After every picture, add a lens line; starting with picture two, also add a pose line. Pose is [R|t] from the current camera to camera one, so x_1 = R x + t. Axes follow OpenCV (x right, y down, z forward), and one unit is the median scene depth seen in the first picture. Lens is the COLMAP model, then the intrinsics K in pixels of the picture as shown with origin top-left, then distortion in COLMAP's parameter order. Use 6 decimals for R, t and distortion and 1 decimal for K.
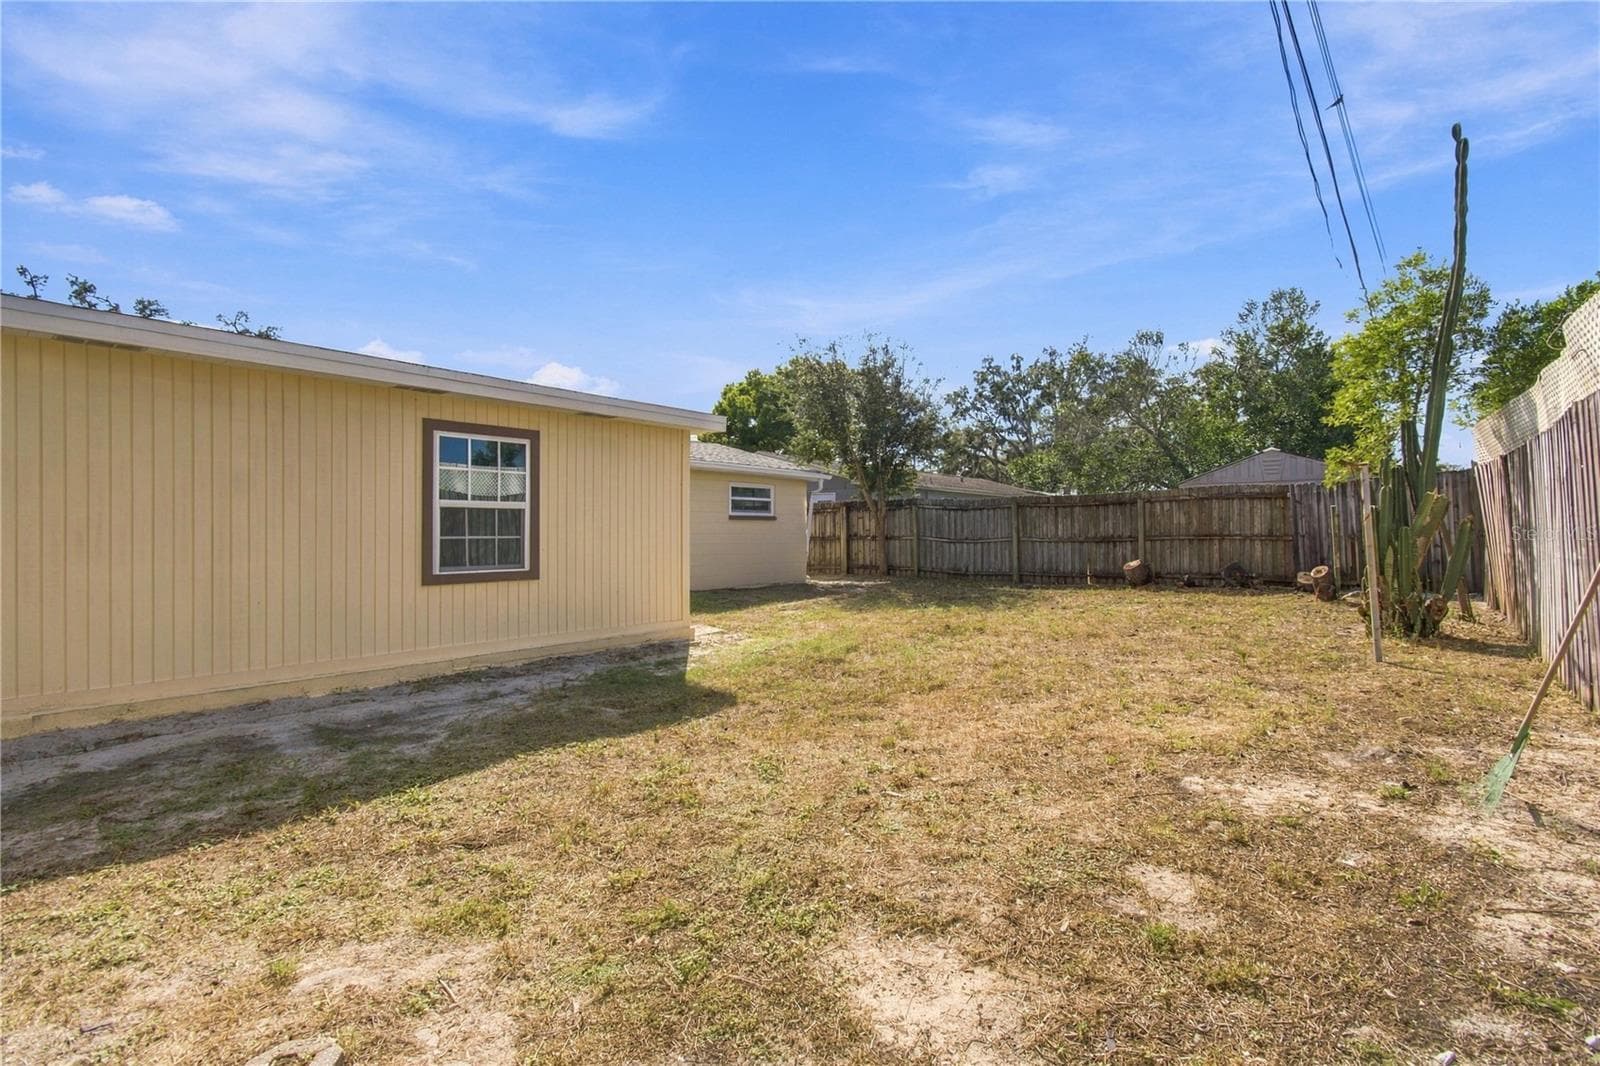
lens RADIAL K [[712.8, 0, 800.6], [0, 712.8, 530.0], [0, 0, 1]] dist [-0.004296, 0.000124]
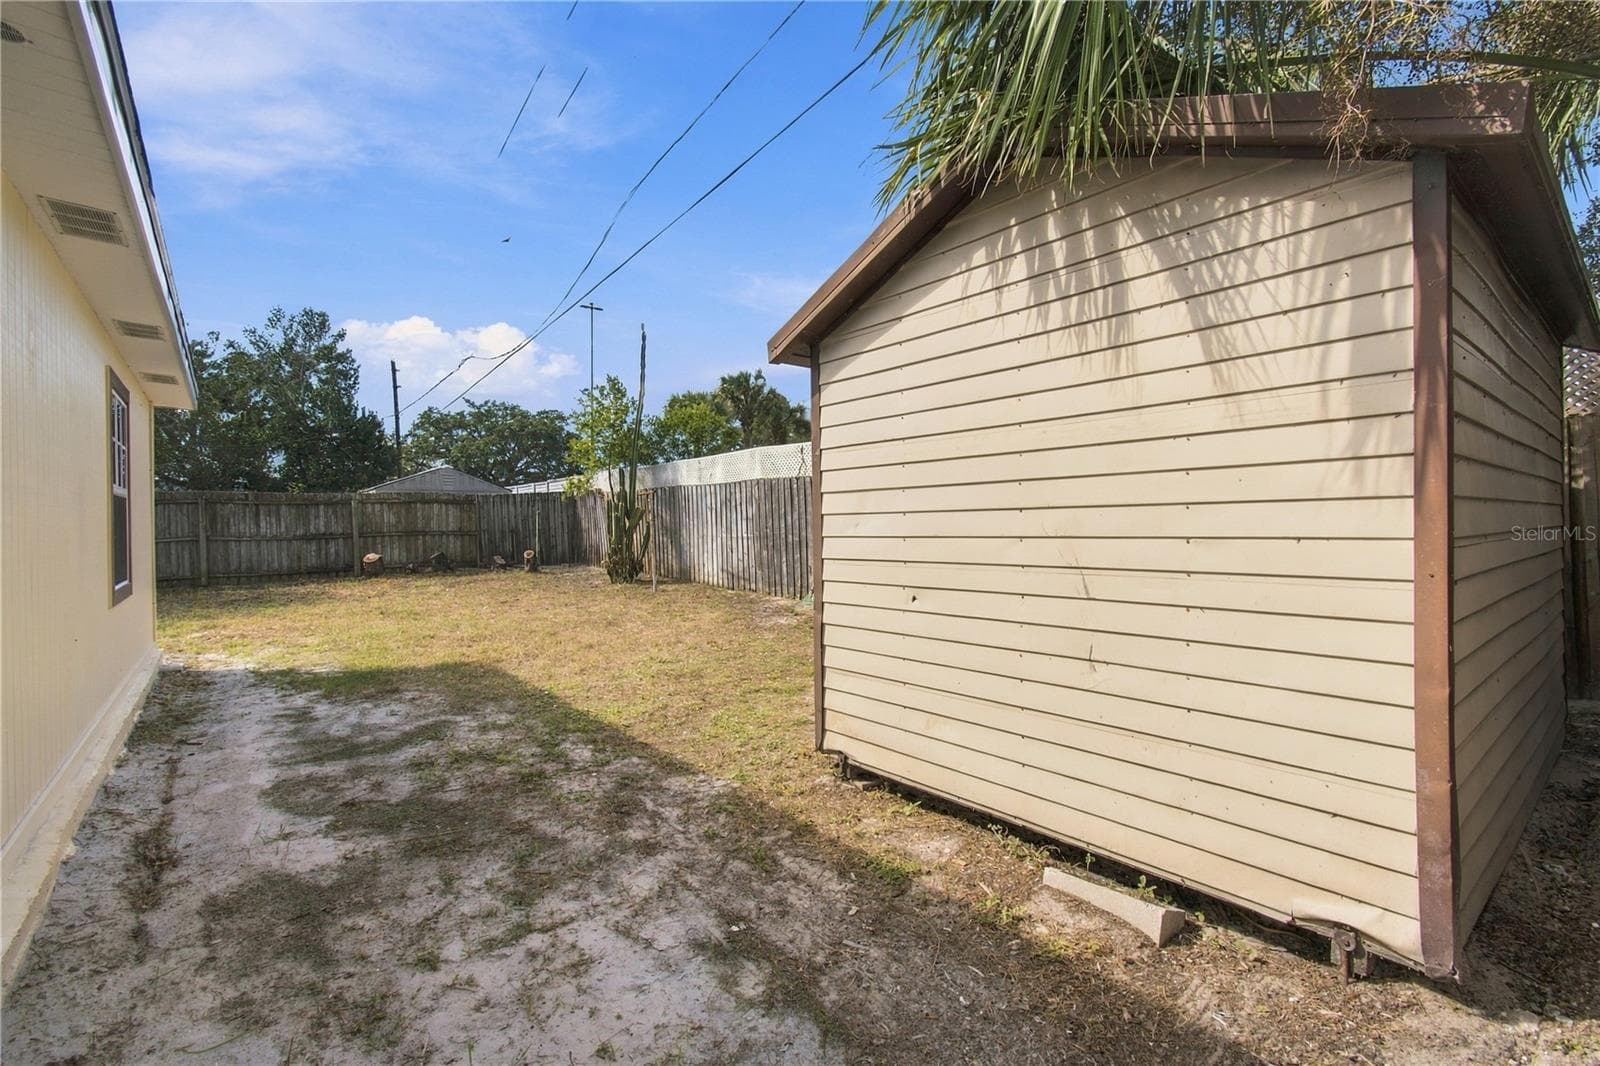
lens RADIAL K [[712.8, 0, 807.4], [0, 712.8, 533.5], [0, 0, 1]] dist [-0.004296, 0.000124]
pose [[0.170846, -0.008357, 0.985262, -0.534309], [0.007696, 0.999945, 0.007147, 0.006878], [-0.985268, 0.006362, 0.170901, 0.109557]]
